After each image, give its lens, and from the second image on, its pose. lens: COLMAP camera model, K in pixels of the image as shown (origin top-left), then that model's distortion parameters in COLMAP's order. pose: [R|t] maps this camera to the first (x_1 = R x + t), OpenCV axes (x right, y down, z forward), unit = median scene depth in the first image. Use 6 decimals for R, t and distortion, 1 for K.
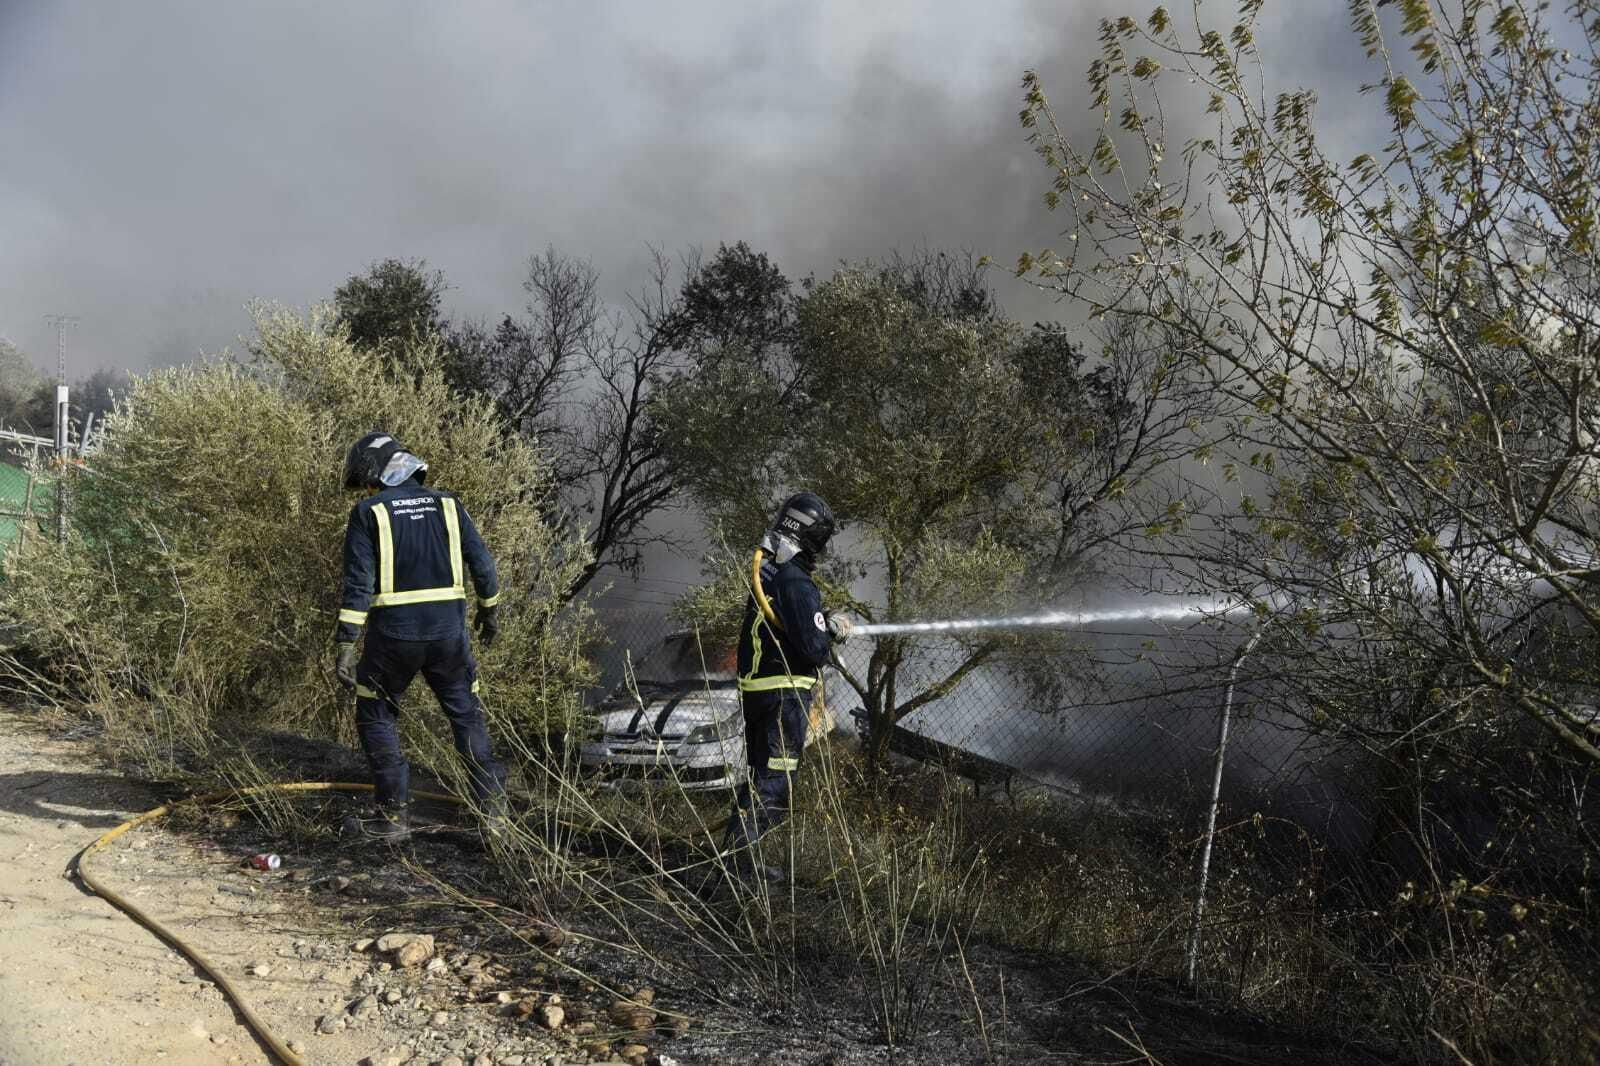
lens RADIAL K [[1108.3, 0, 800.0], [0, 1108.3, 533.0], [0, 0, 1]] dist [-0.035878, 0.006716]
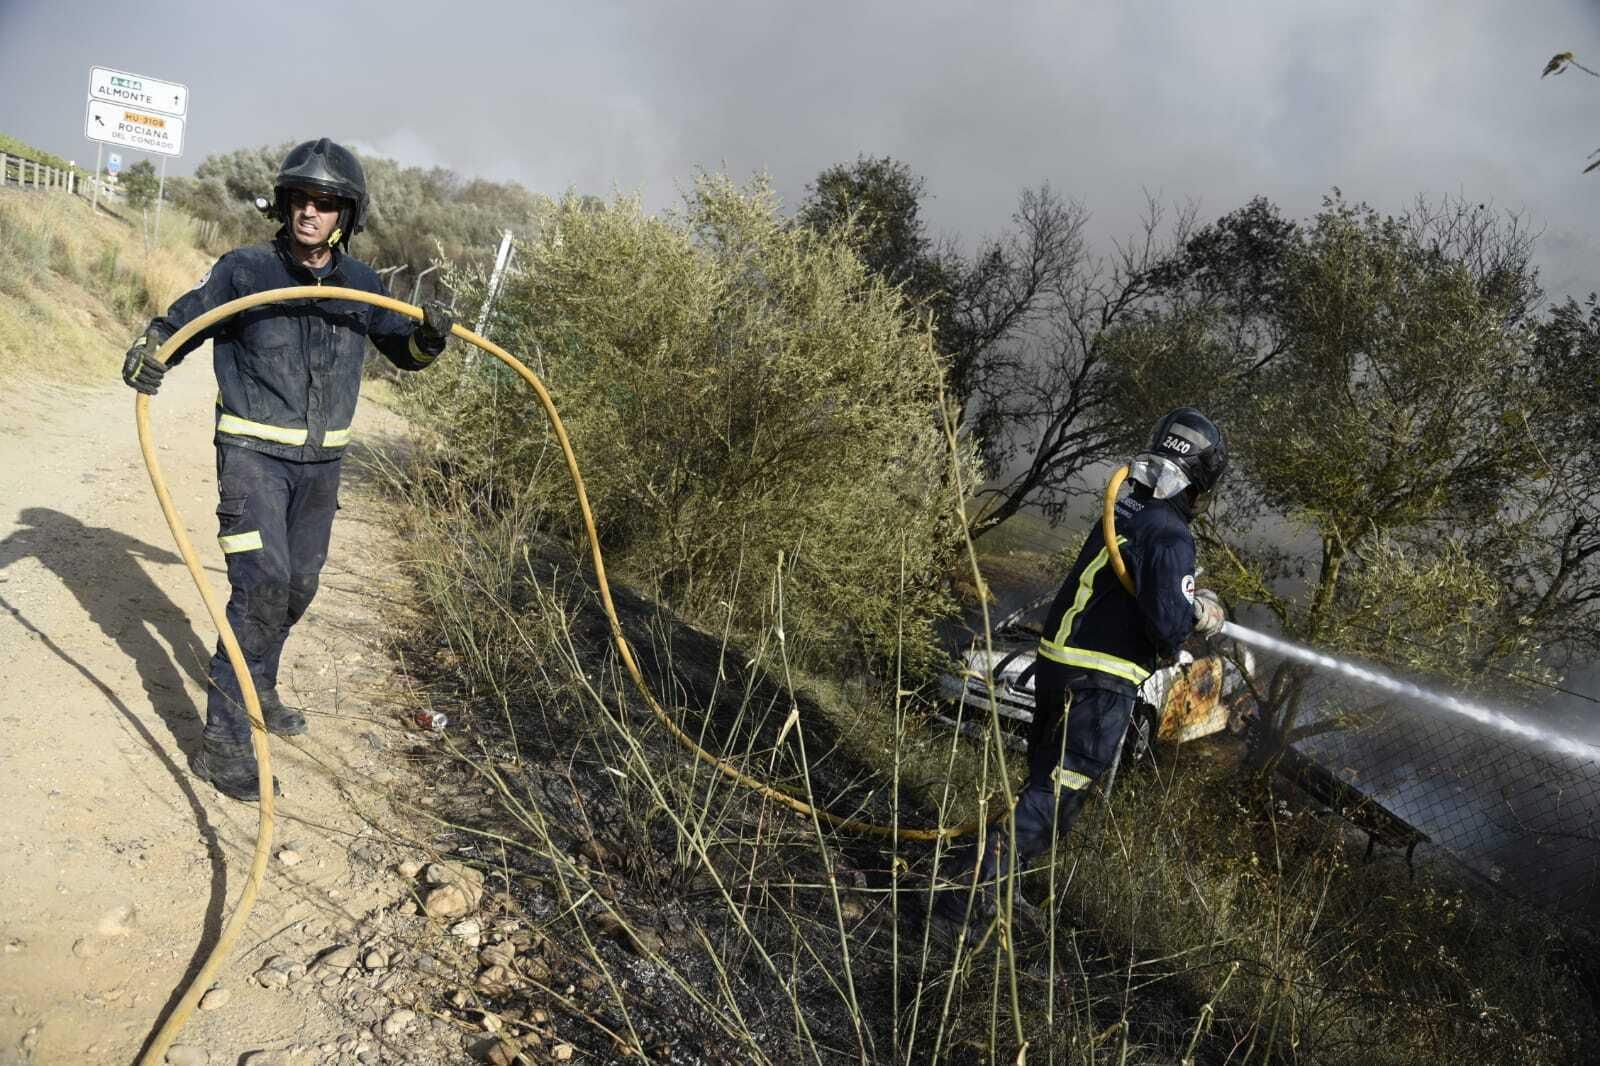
lens RADIAL K [[1053.2, 0, 922.7], [0, 1053.2, 528.3], [0, 0, 1]] dist [-0.001326, 0.001940]
pose [[0.933016, 0.208877, -0.293004, 0.018148], [-0.199237, 0.977942, 0.062724, 0.012405], [0.299643, -0.000145, 0.954051, 0.110736]]
